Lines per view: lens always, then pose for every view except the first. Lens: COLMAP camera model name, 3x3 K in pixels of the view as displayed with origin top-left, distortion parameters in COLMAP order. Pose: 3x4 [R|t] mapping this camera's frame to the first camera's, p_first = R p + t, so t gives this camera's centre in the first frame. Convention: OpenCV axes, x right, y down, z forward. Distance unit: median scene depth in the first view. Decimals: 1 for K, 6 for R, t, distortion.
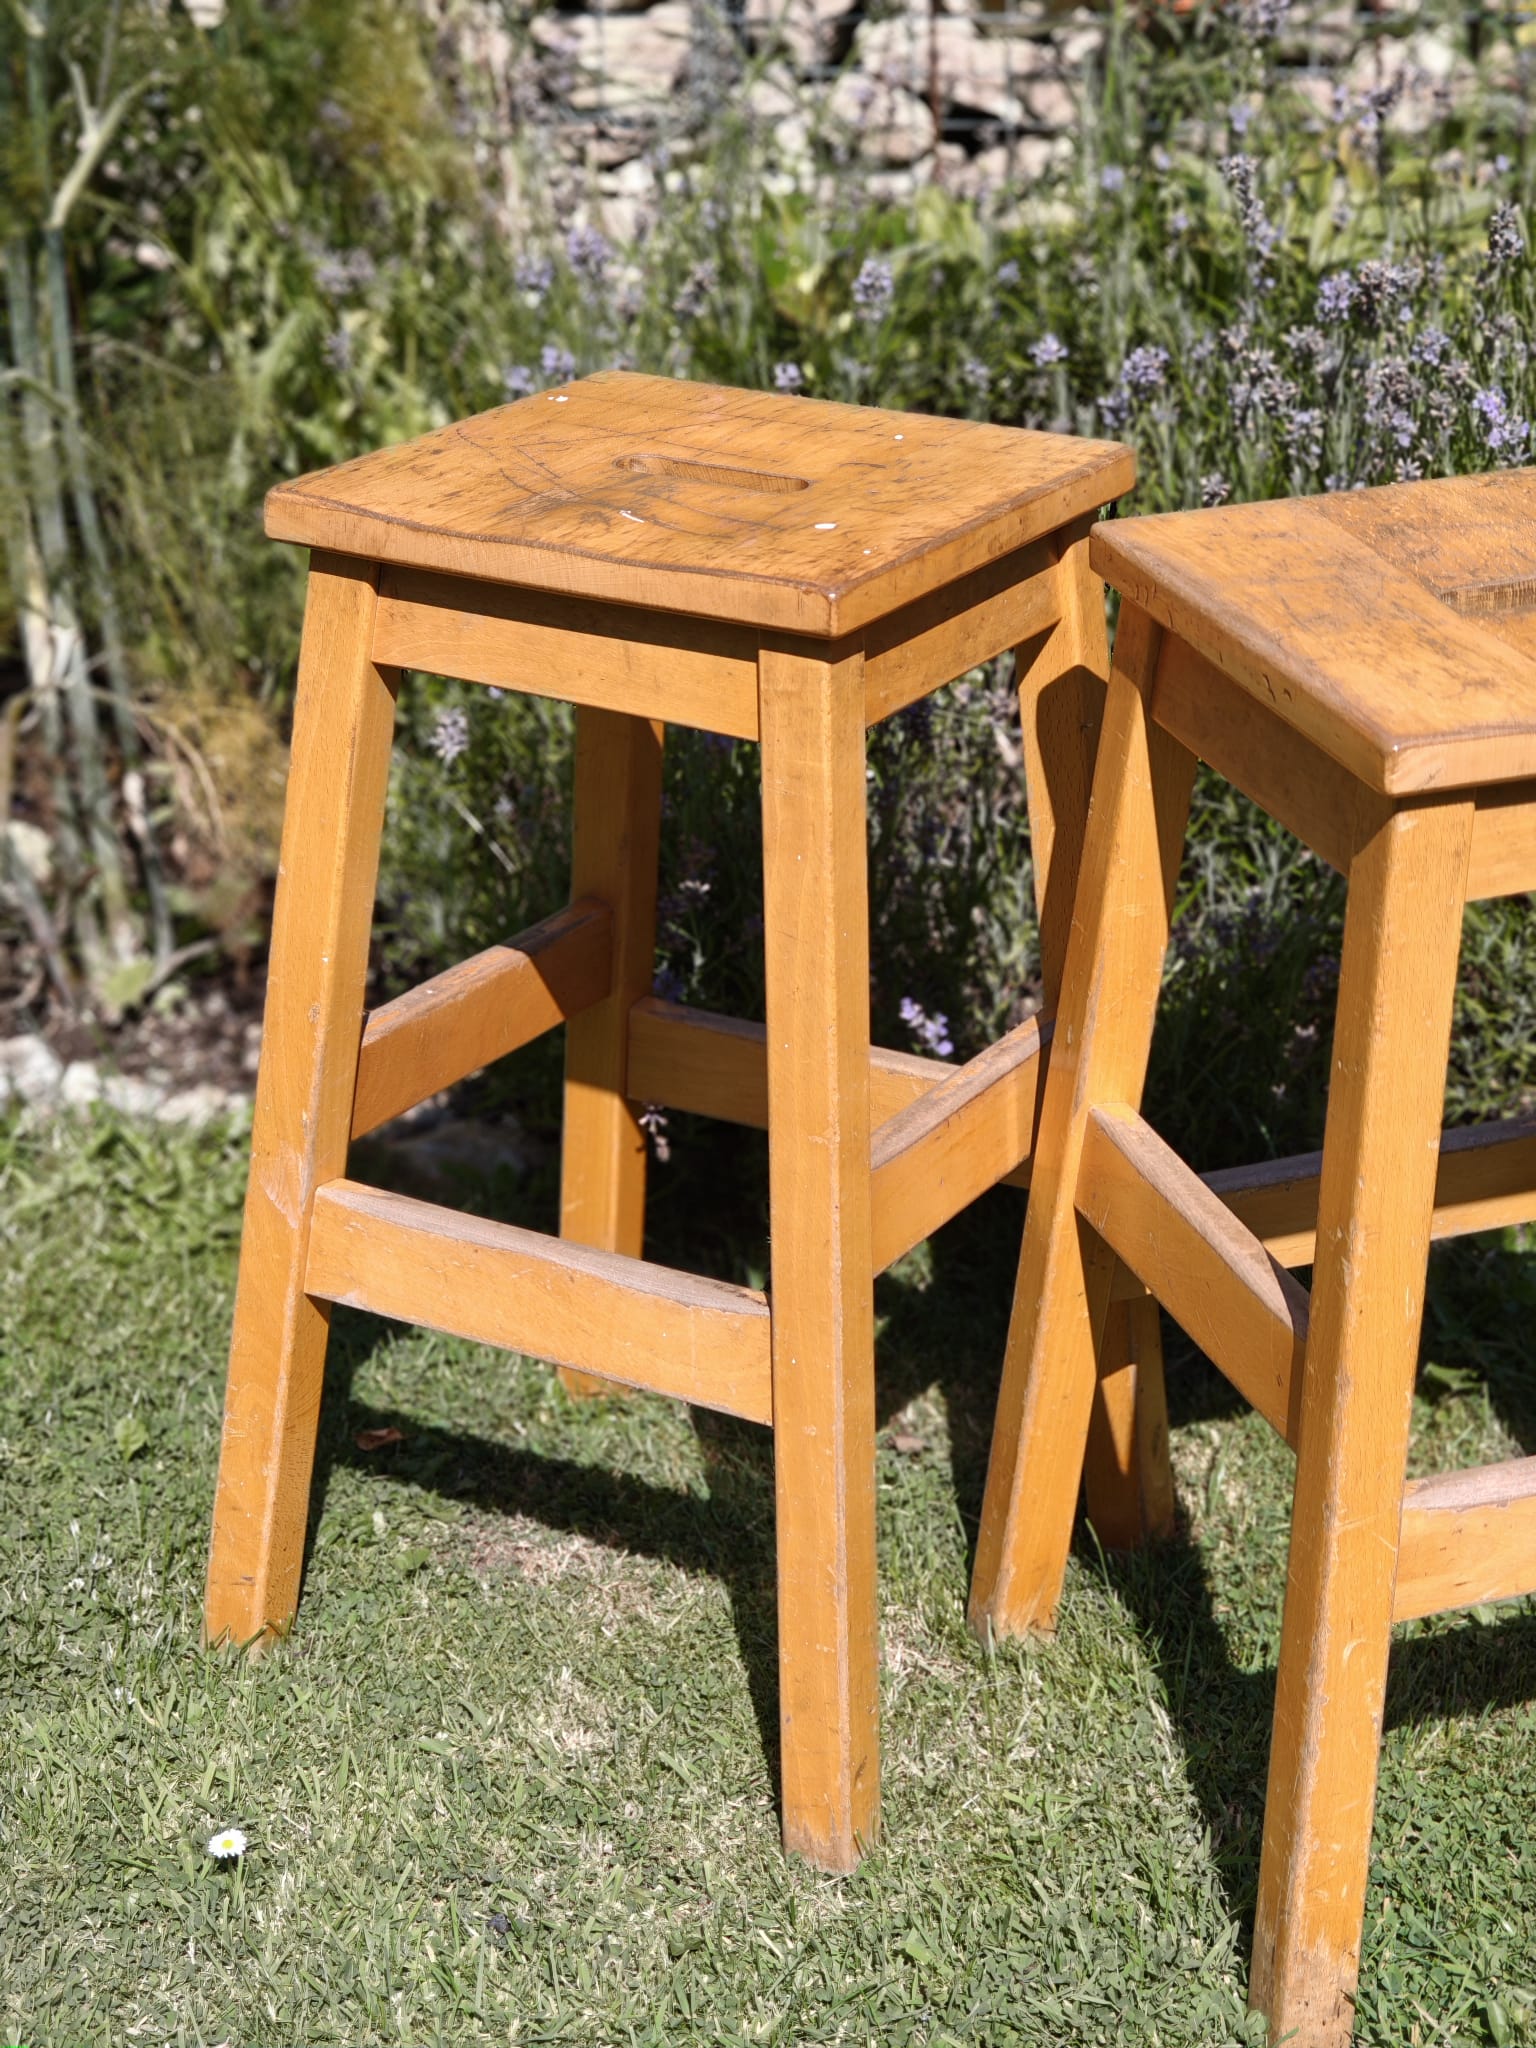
lens RADIAL K [[4174.6, 0, 777.6], [0, 4174.6, 1006.5], [0, 0, 1]] dist [0.281381, -1.246689]
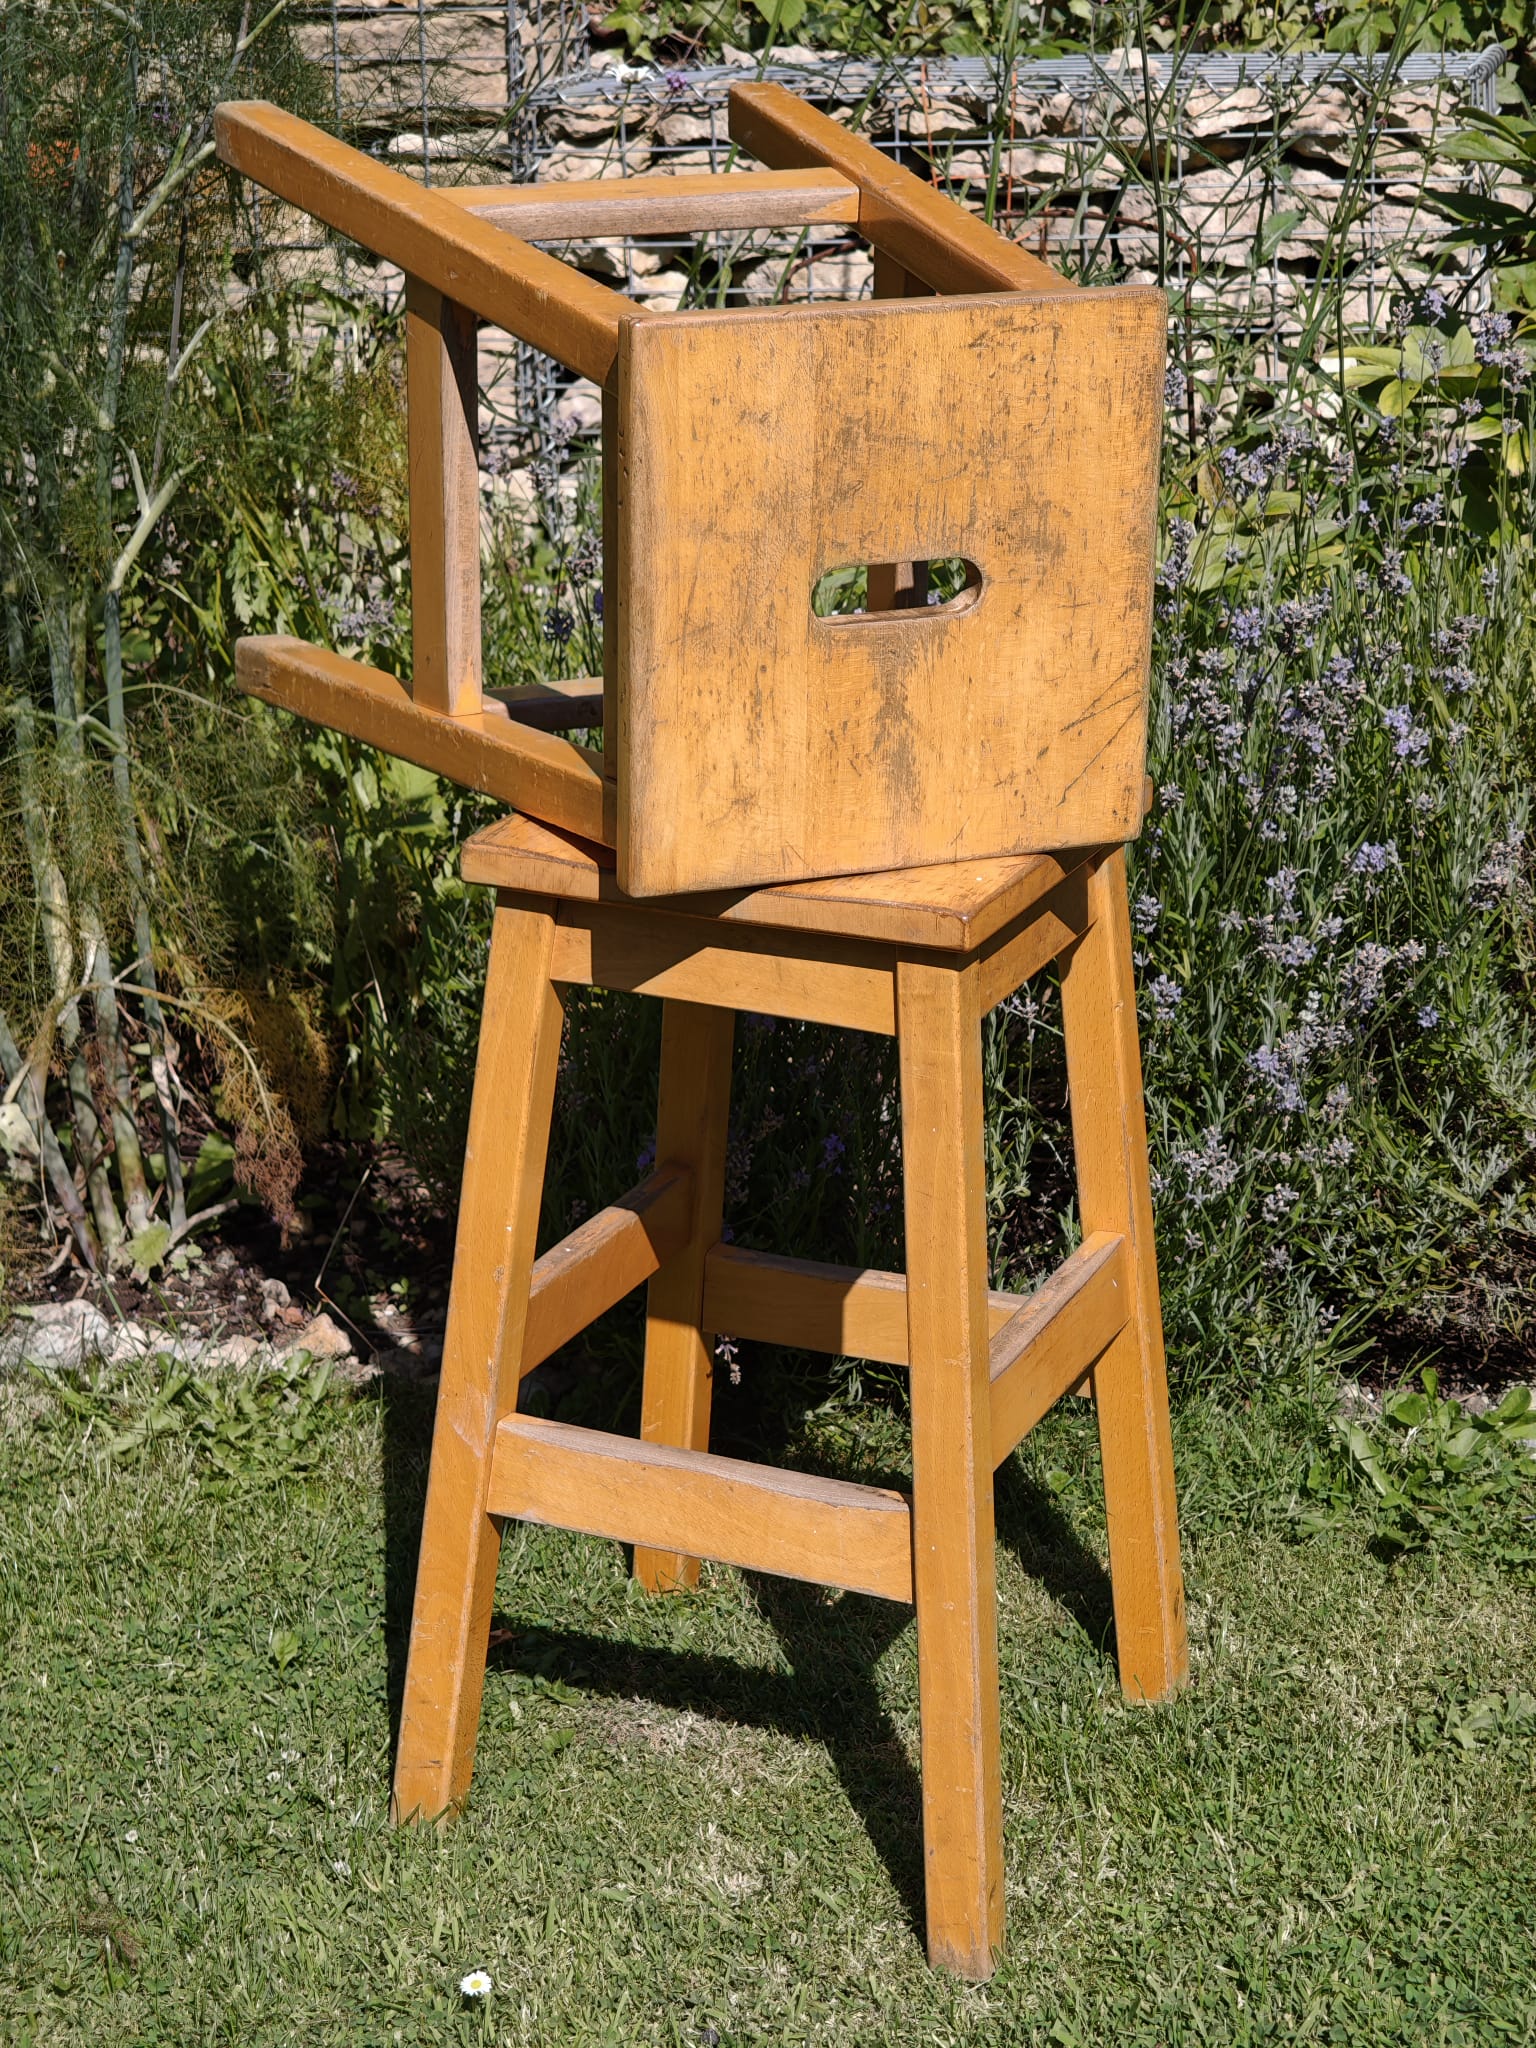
lens RADIAL K [[4174.6, 0, 777.6], [0, 4174.6, 1006.5], [0, 0, 1]] dist [0.281381, -1.246689]
pose [[0.994226, -0.038139, 0.100300, -0.136300], [0.042860, 0.998052, -0.045344, -0.015569], [-0.098376, 0.049381, 0.993923, -0.174859]]
